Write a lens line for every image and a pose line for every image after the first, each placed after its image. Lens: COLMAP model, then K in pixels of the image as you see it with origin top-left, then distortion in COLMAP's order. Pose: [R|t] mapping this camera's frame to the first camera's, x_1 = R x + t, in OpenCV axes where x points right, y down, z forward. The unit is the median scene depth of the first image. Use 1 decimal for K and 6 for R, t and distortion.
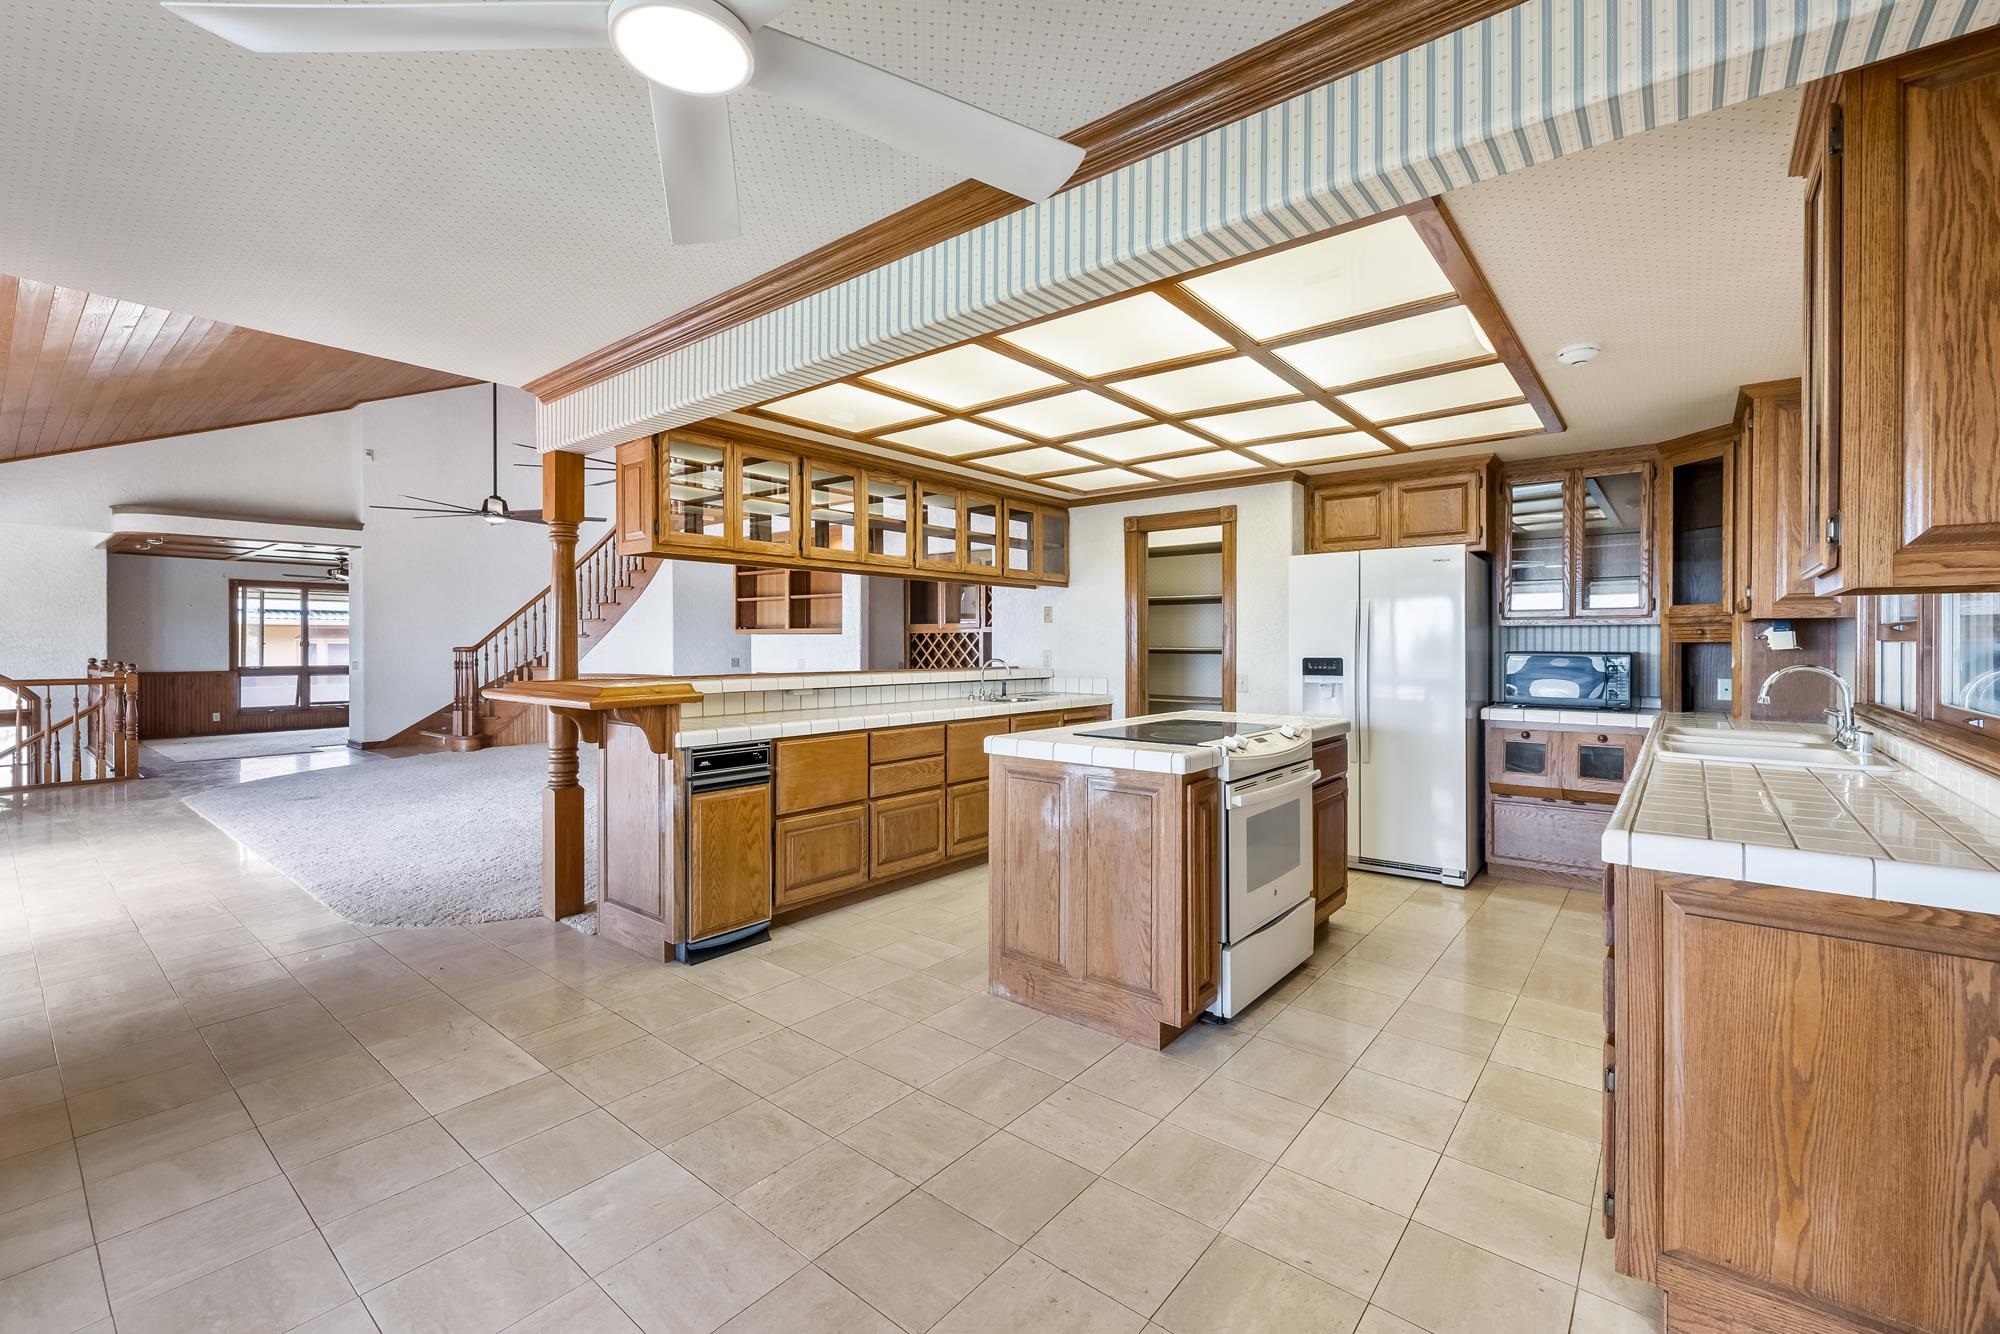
lens RADIAL K [[840.0, 0, 1003.1], [0, 840.0, 639.6], [0, 0, 1]] dist [0.002726, 0.000583]
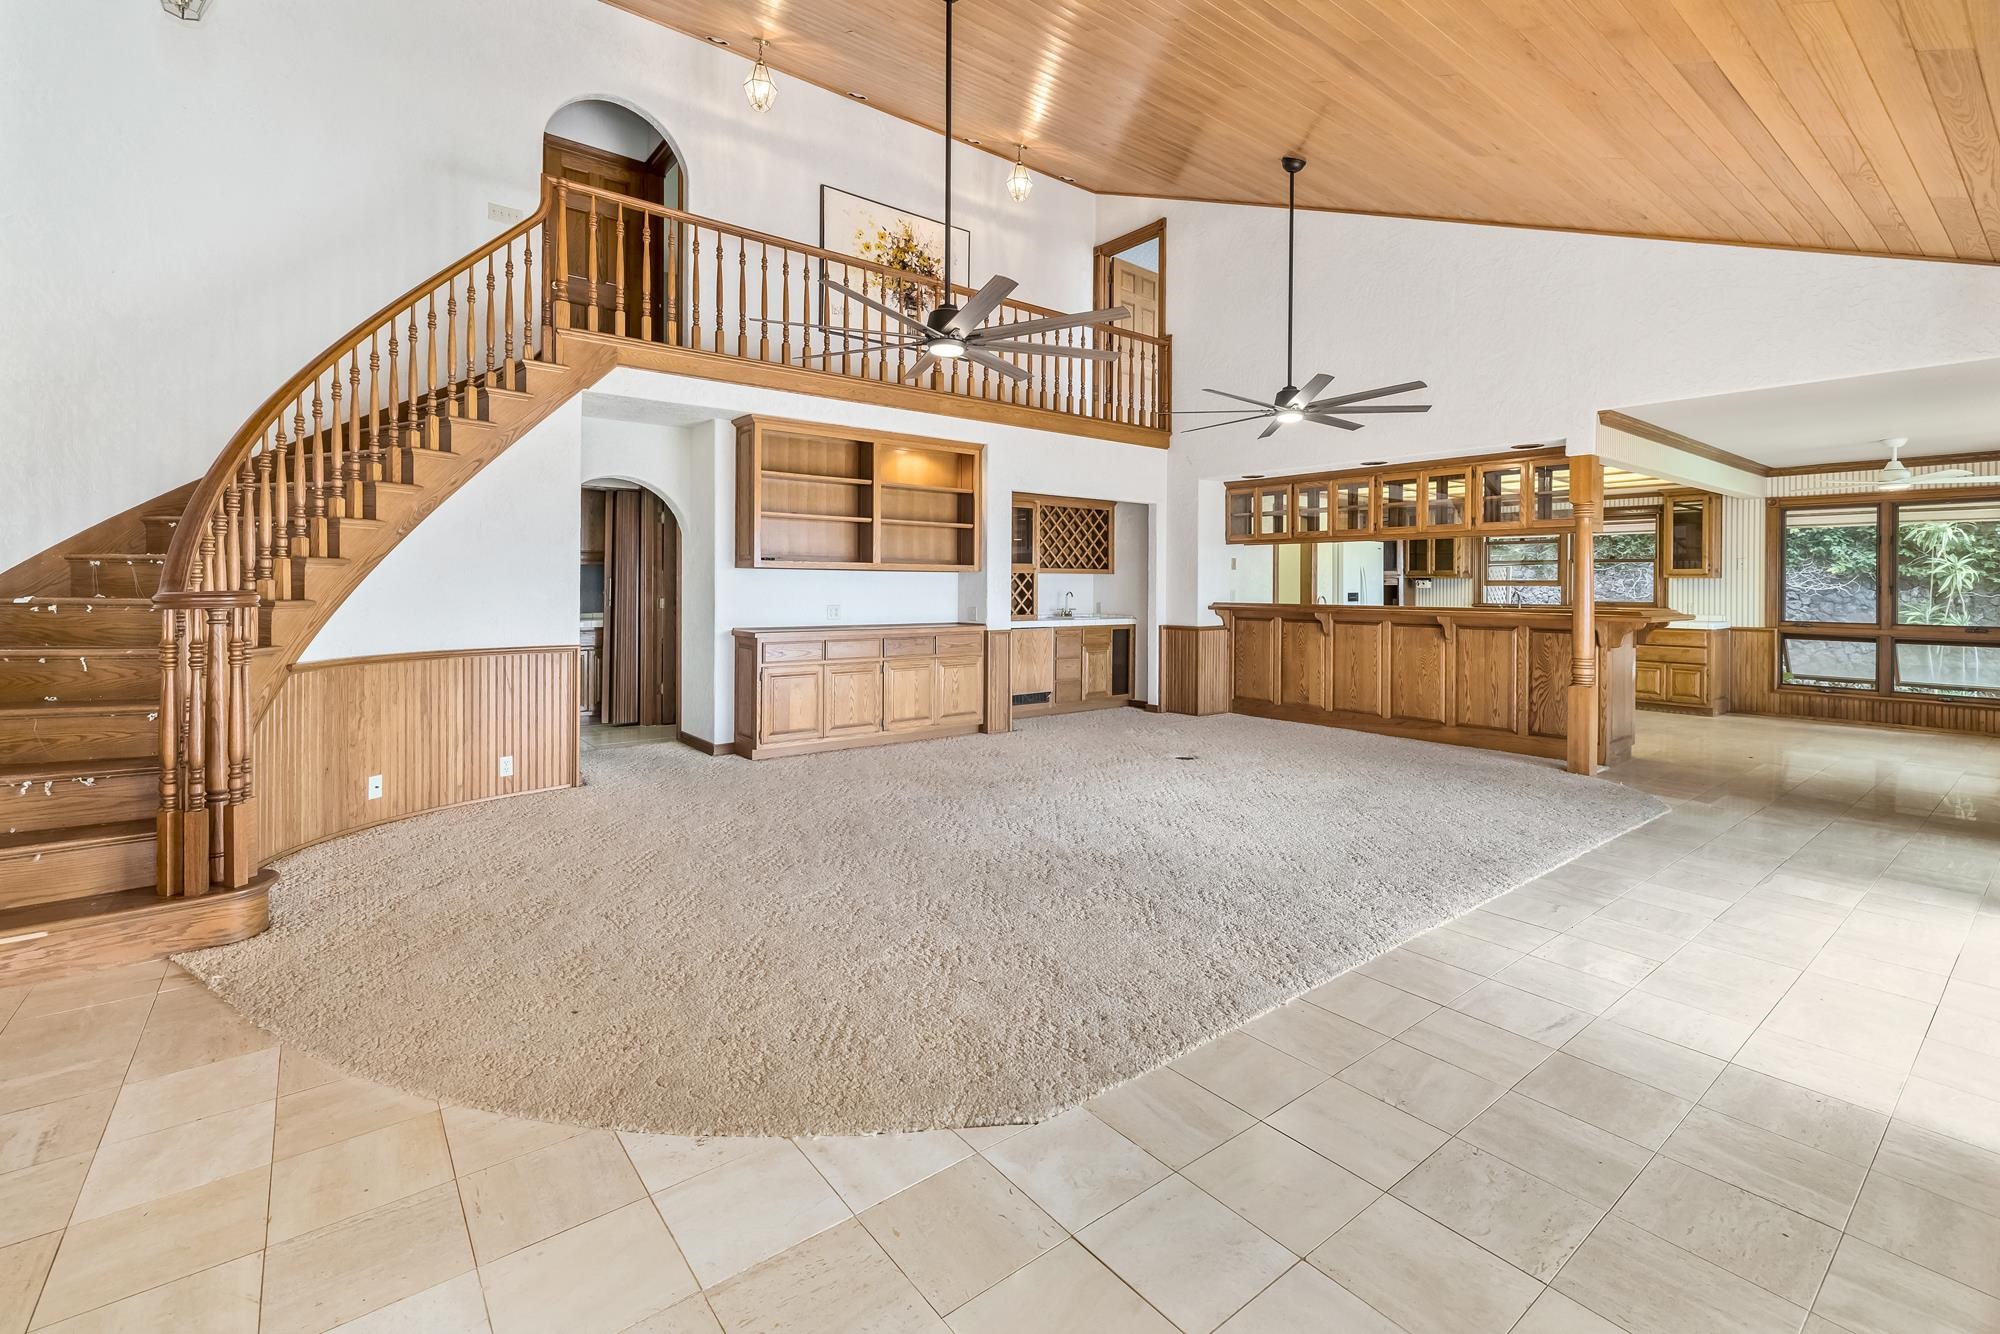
lens RADIAL K [[869.2, 0, 998.7], [0, 869.2, 591.0], [0, 0, 1]] dist [0.000538, 0.000119]
pose [[0.223407, -0.004956, 0.974713, -0.835867], [-0.008619, 0.999938, 0.007060, 0.004118], [-0.974687, -0.009978, 0.223351, 0.625015]]
